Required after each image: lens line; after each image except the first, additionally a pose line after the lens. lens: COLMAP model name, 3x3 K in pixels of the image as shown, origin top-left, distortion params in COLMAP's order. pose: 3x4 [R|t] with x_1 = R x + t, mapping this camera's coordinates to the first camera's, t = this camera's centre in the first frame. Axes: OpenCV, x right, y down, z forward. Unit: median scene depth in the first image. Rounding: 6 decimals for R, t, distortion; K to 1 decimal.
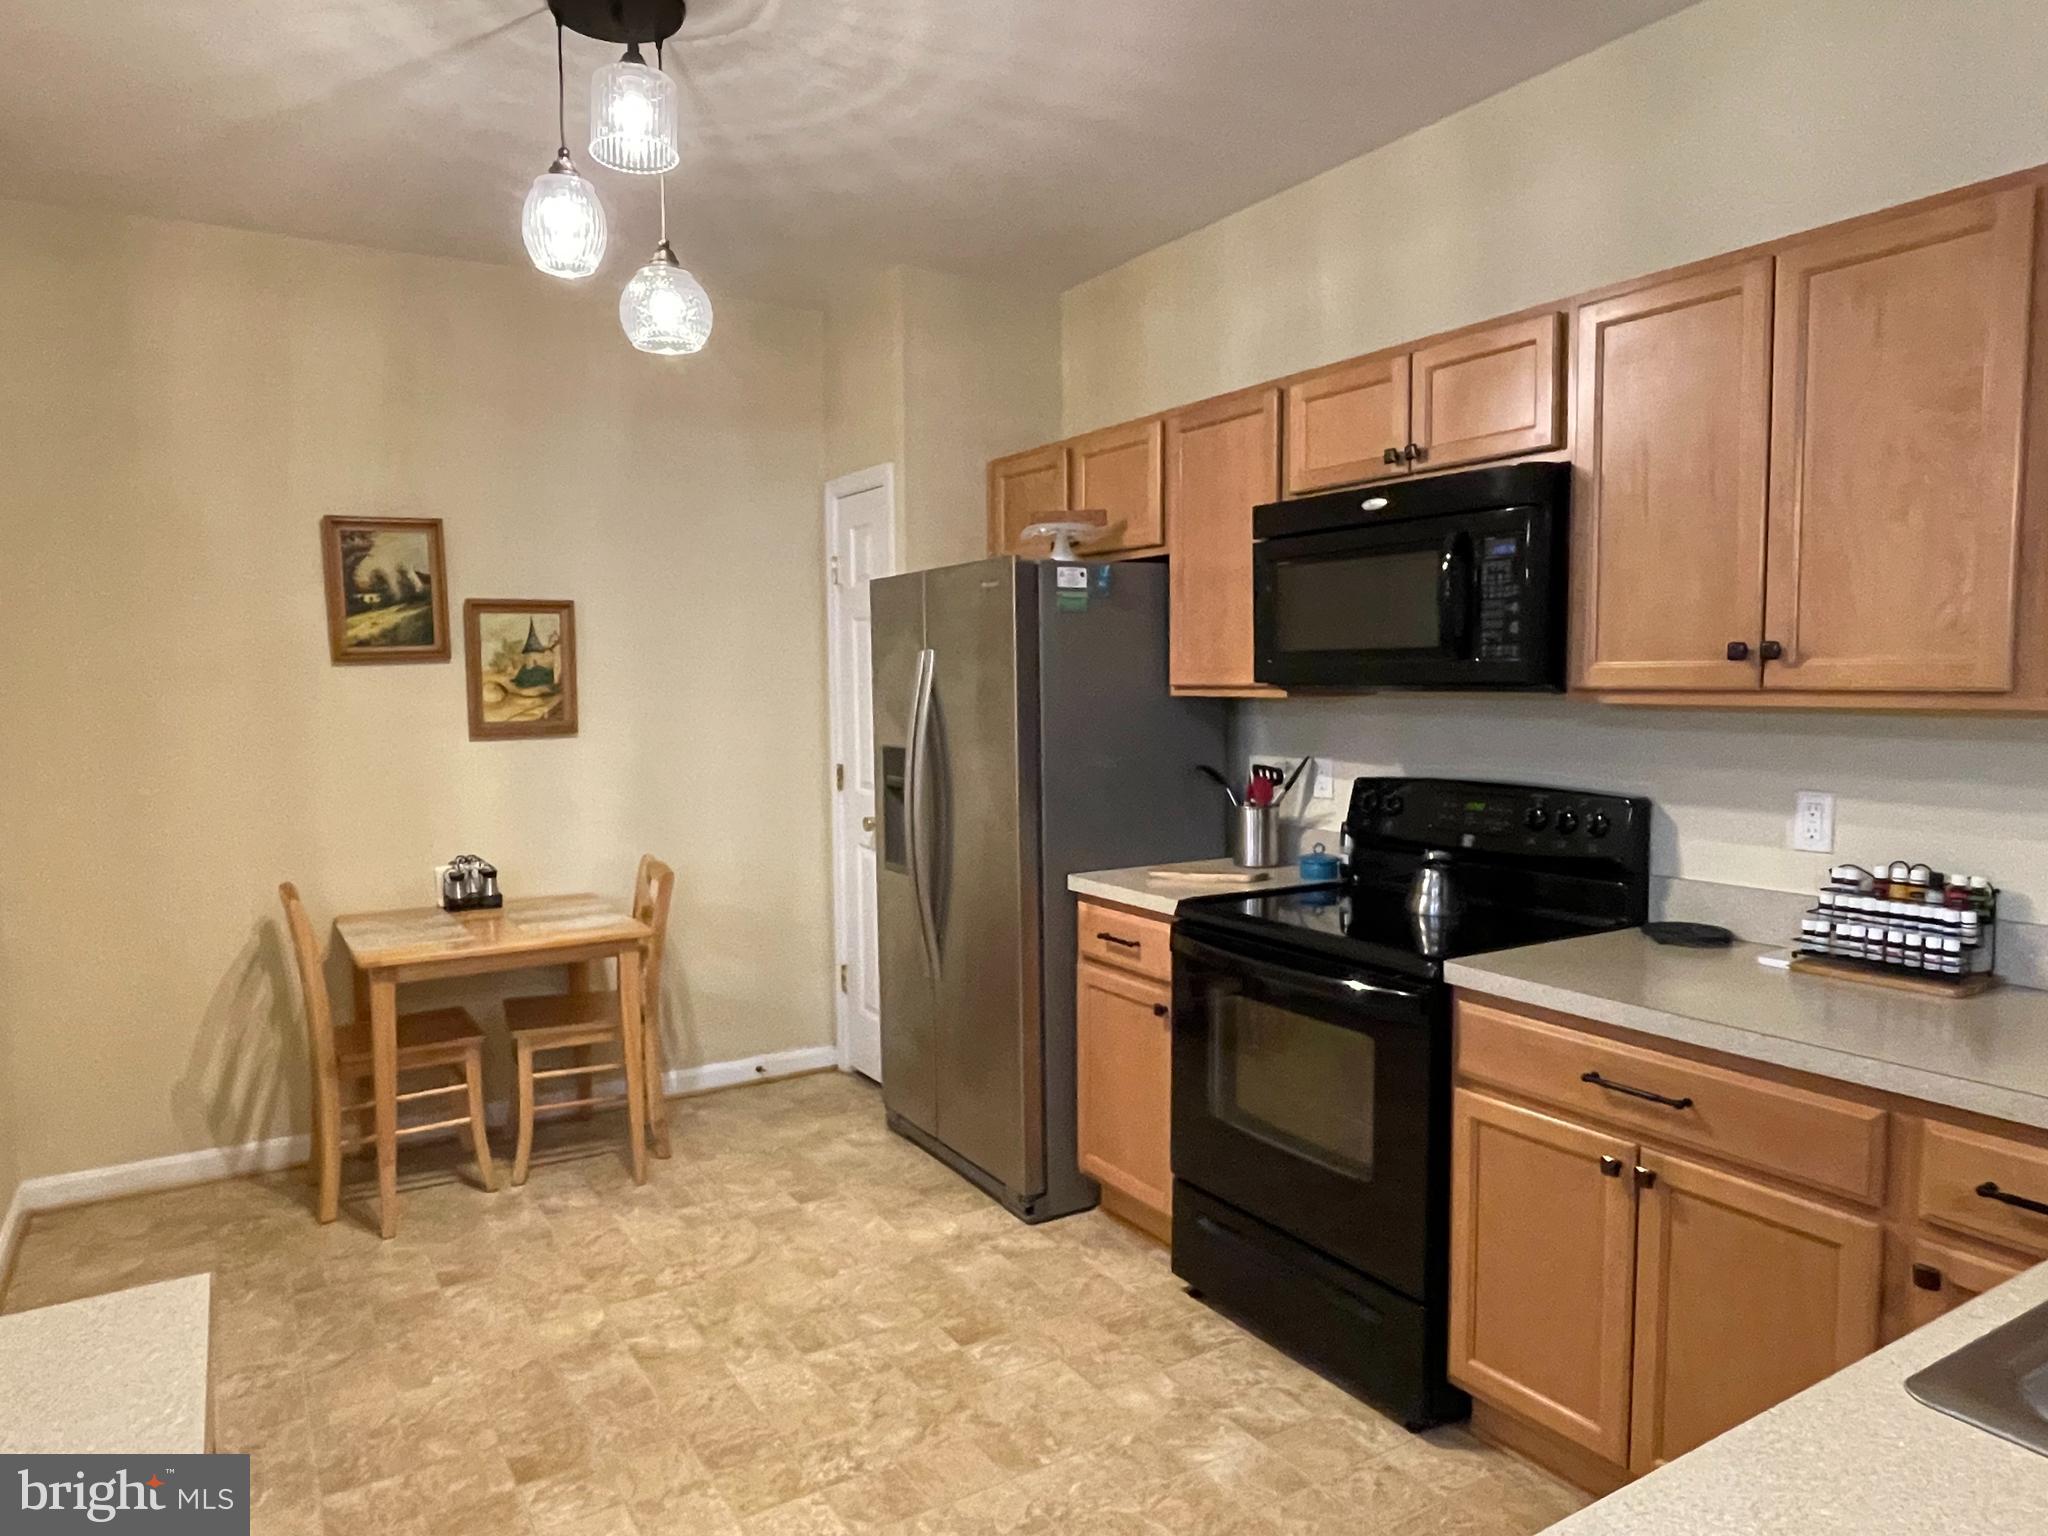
lens RADIAL K [[1328.0, 0, 1014.2], [0, 1328.0, 785.5], [0, 0, 1]] dist [-0.000133, -0.004565]
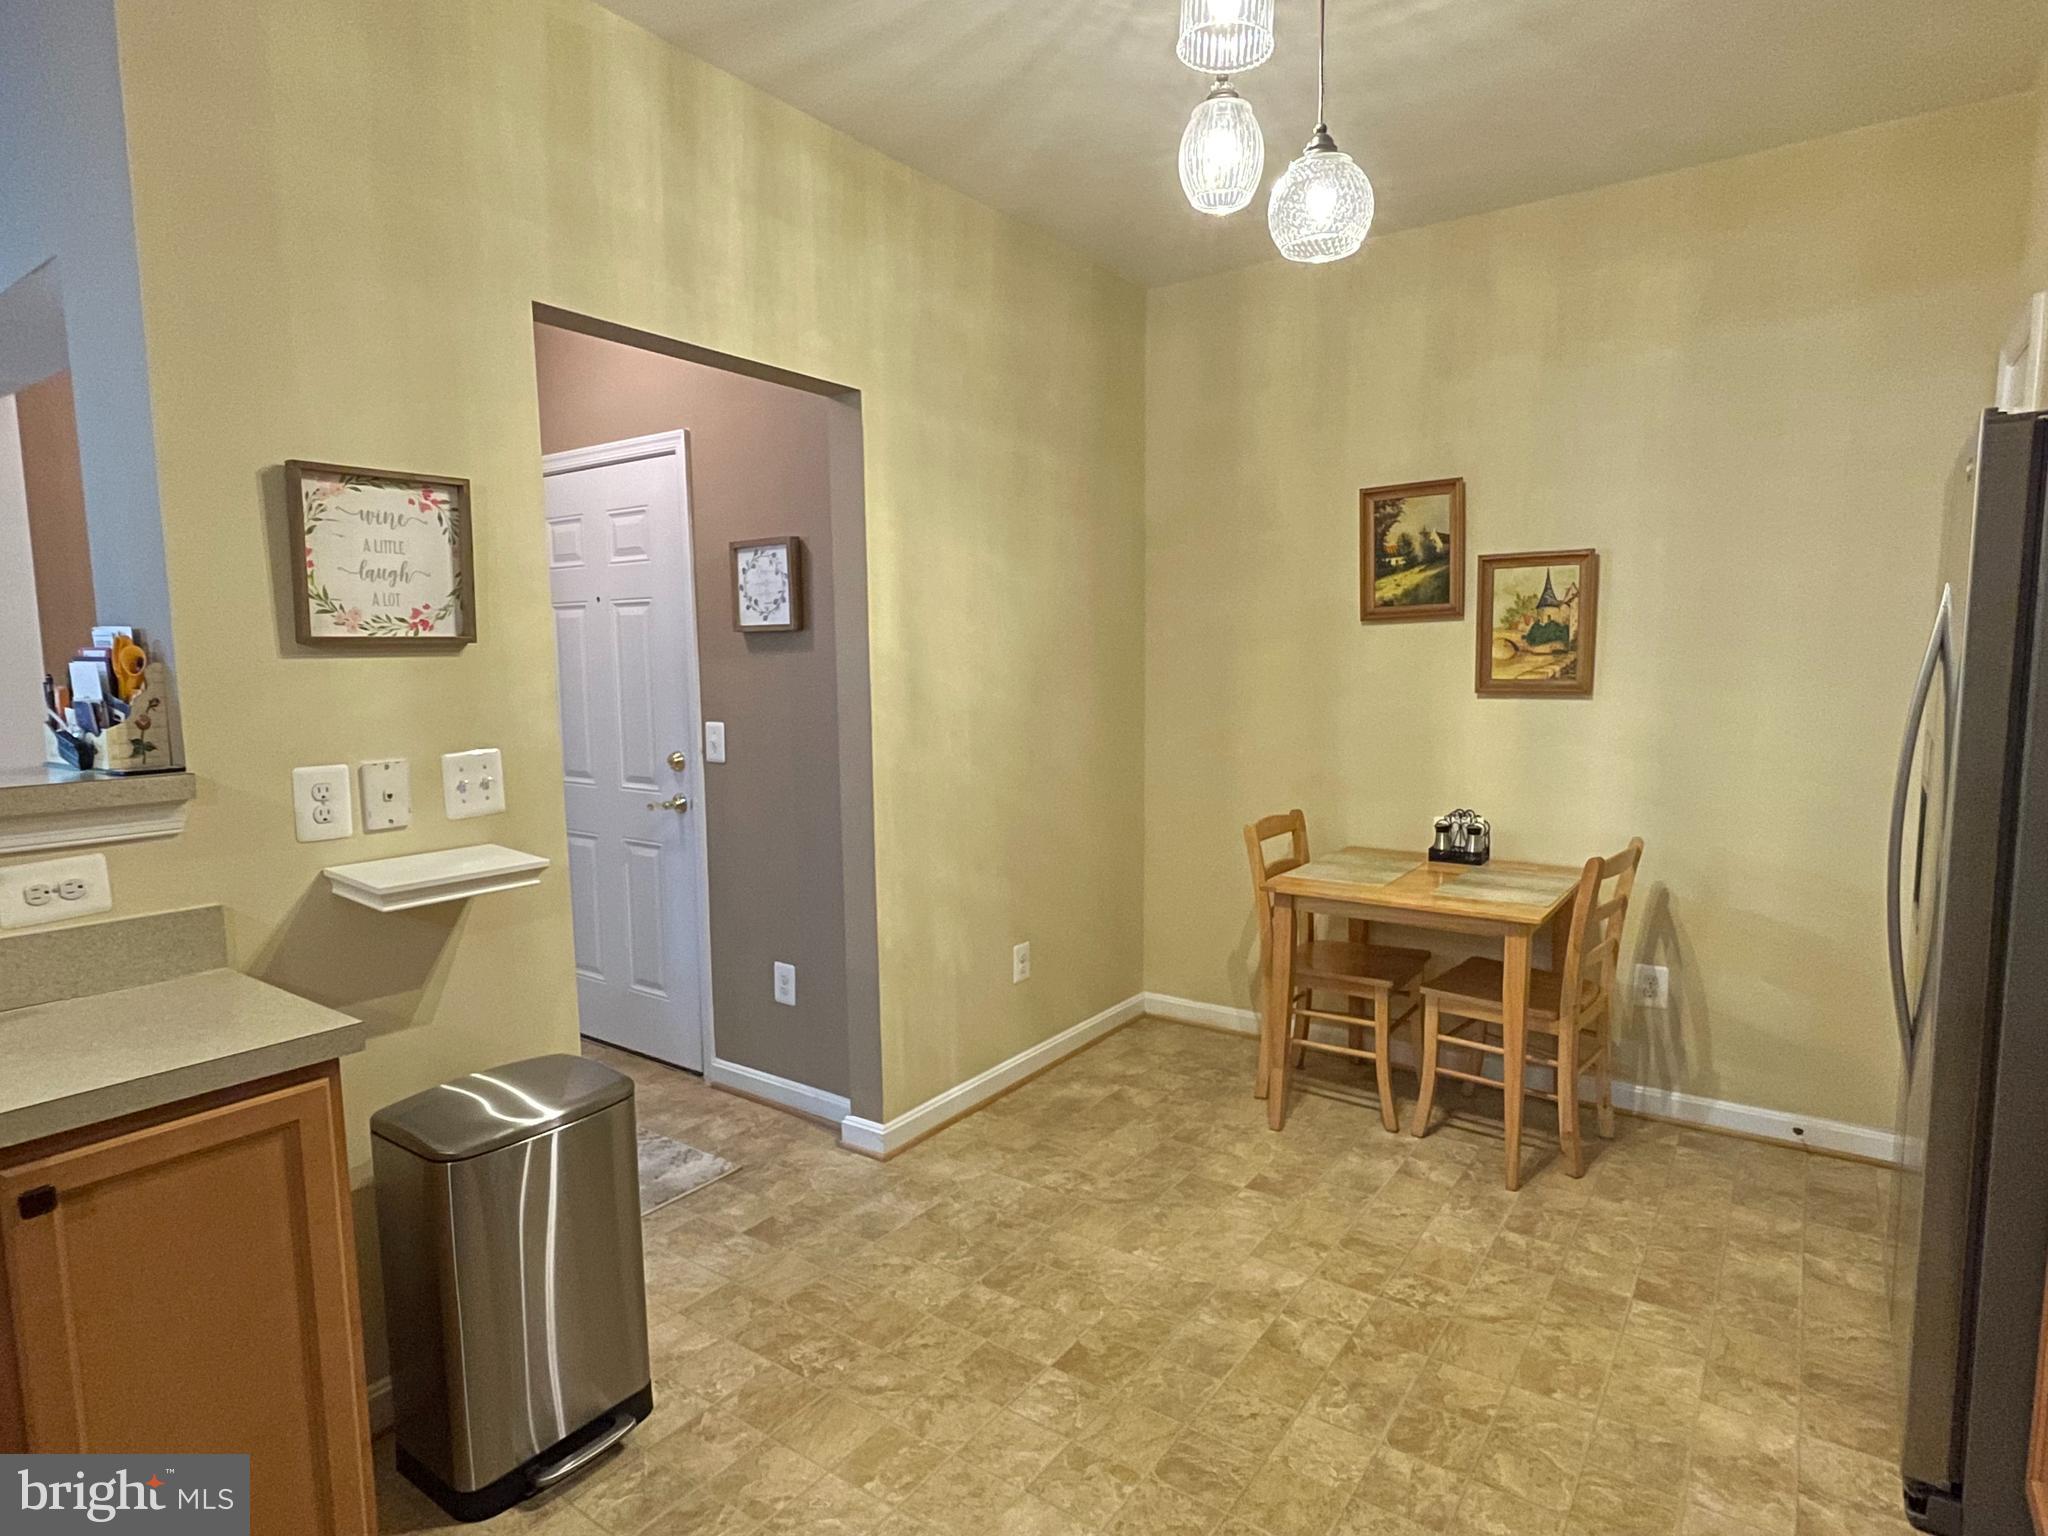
lens RADIAL K [[1130.9, 0, 1029.7], [0, 1130.9, 778.0], [0, 0, 1]] dist [-0.002247, -0.000791]
pose [[0.384734, 0.109675, -0.916488, 0.262375], [-0.070827, 0.993496, 0.089158, -0.025997], [0.920306, 0.030610, 0.390000, 0.365175]]
